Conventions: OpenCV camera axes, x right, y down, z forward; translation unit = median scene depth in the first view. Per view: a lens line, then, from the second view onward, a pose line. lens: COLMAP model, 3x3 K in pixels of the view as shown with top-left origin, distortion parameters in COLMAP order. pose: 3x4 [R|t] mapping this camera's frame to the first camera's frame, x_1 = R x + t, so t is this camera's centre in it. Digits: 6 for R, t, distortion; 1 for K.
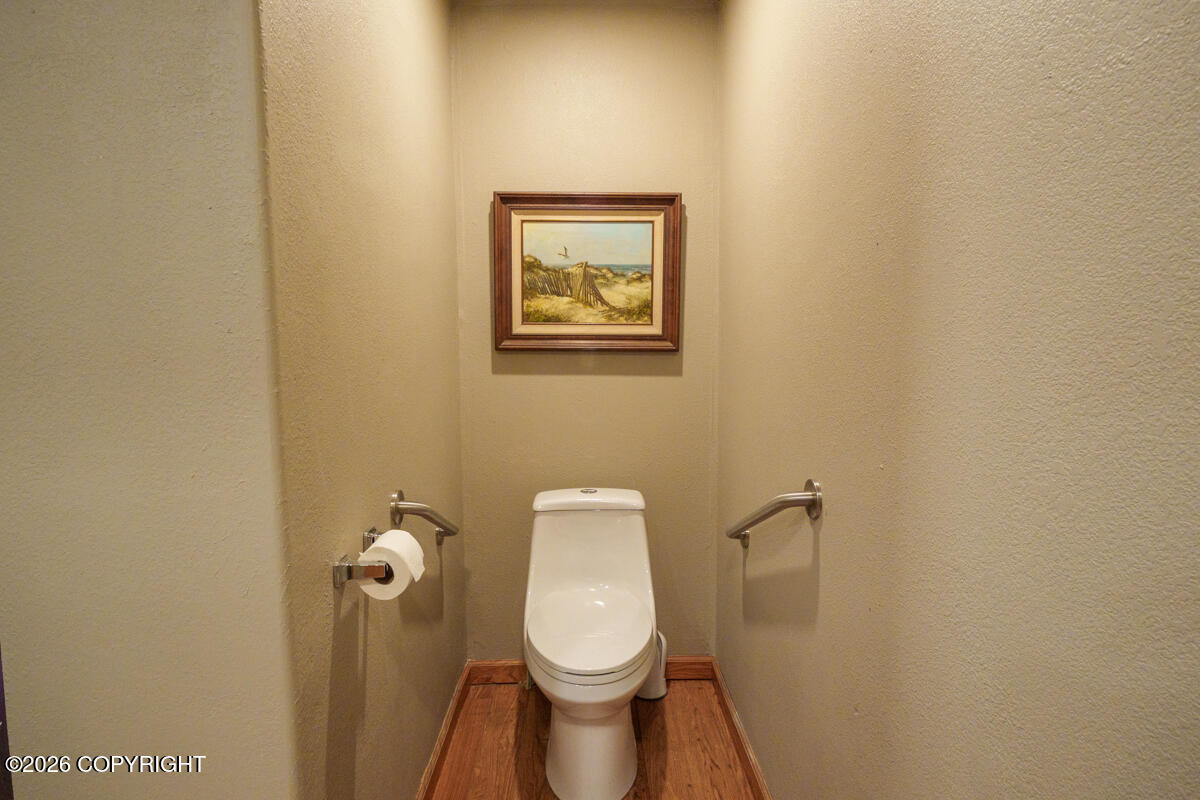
lens RADIAL K [[640.9, 0, 600.0], [0, 640.9, 400.0], [0, 0, 1]] dist [0.002417, 0.000309]
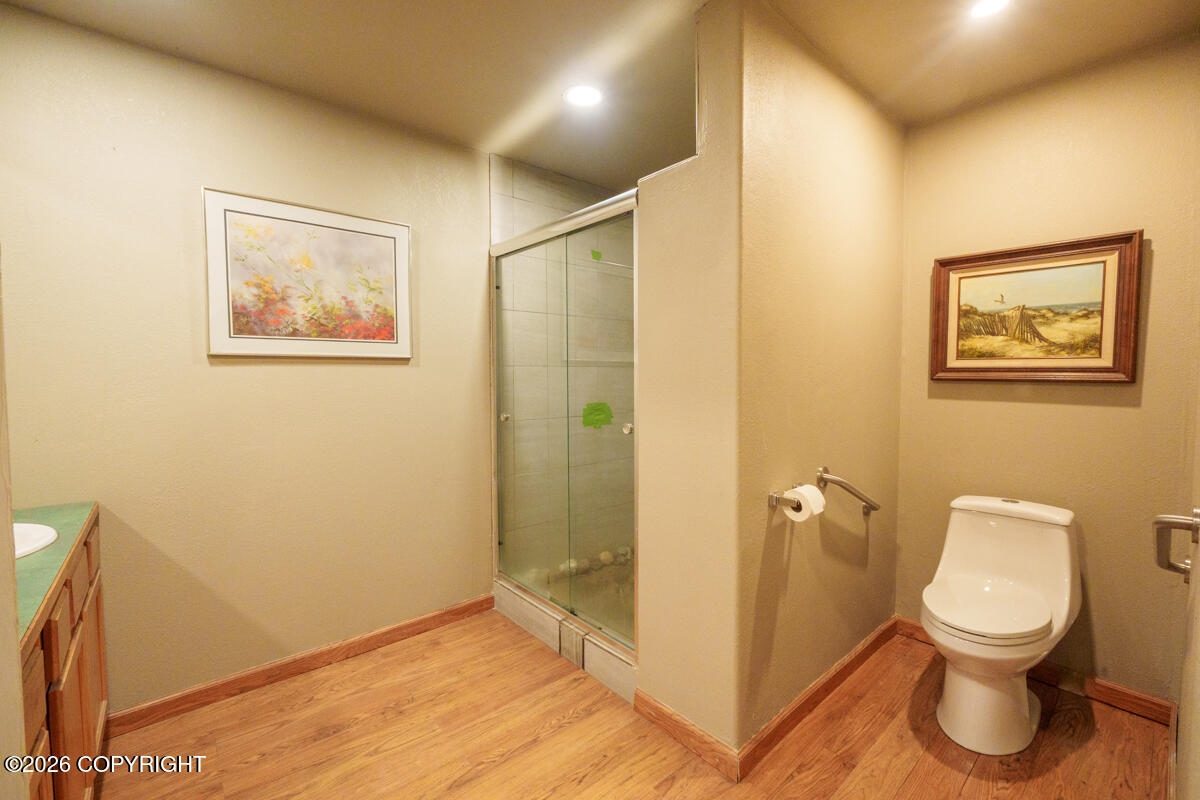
lens RADIAL K [[527.8, 0, 593.5], [0, 527.8, 396.7], [0, 0, 1]] dist [-0.001332, -0.000249]
pose [[0.633809, 0.034102, -0.772737, 0.228511], [-0.068813, 0.997552, -0.012418, 0.016009], [0.770423, 0.061045, 0.634604, -0.198693]]
